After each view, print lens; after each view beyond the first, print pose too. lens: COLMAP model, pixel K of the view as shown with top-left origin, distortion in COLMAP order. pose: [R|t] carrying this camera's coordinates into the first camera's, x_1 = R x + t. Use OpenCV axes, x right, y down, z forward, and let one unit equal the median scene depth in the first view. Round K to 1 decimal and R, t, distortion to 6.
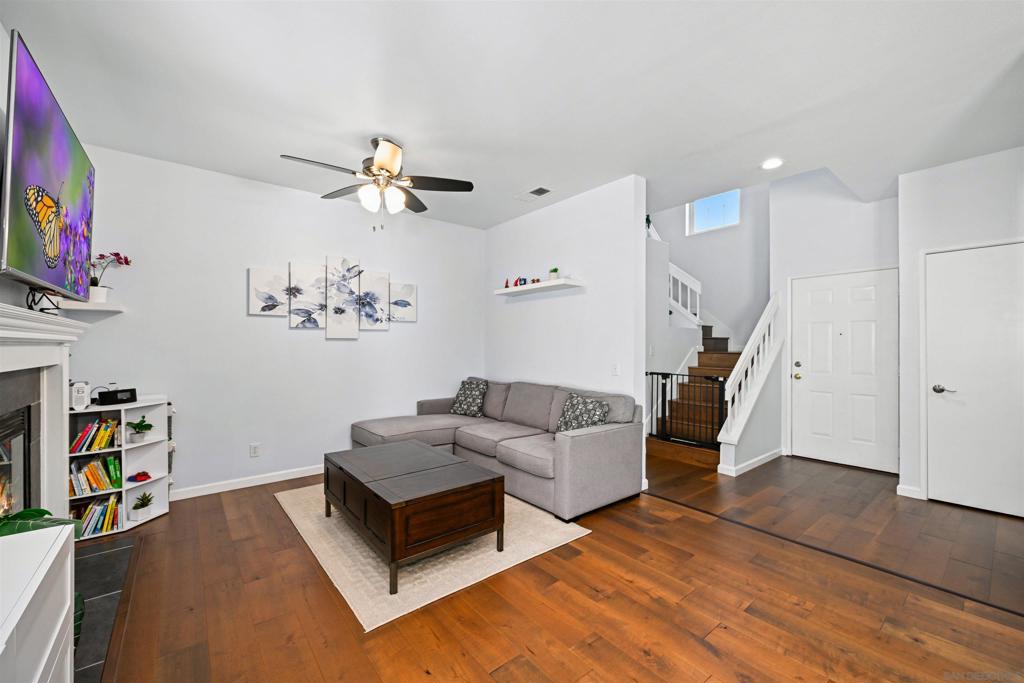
lens RADIAL K [[407.4, 0, 511.9], [0, 407.4, 344.9], [0, 0, 1]] dist [0.001070, 0.000314]
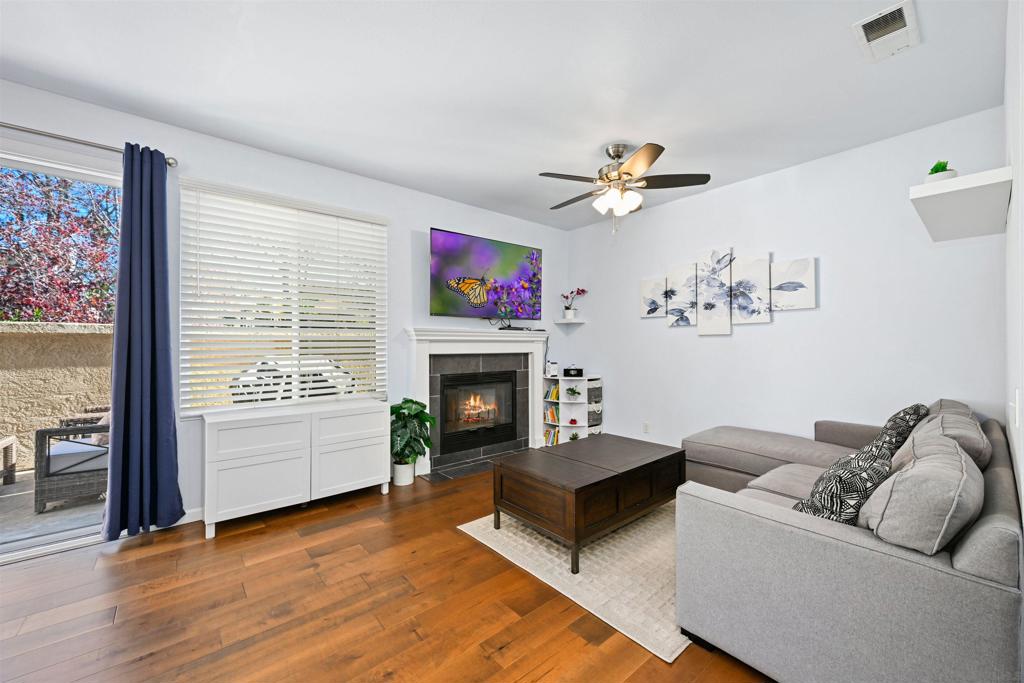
lens RADIAL K [[398.8, 0, 516.3], [0, 398.8, 343.2], [0, 0, 1]] dist [0.004340, 0.000834]
pose [[0.027256, -0.003938, -0.999621, 0.580247], [0.001408, 0.999991, -0.003901, 0.007540], [0.999627, -0.001301, 0.027261, 0.591282]]
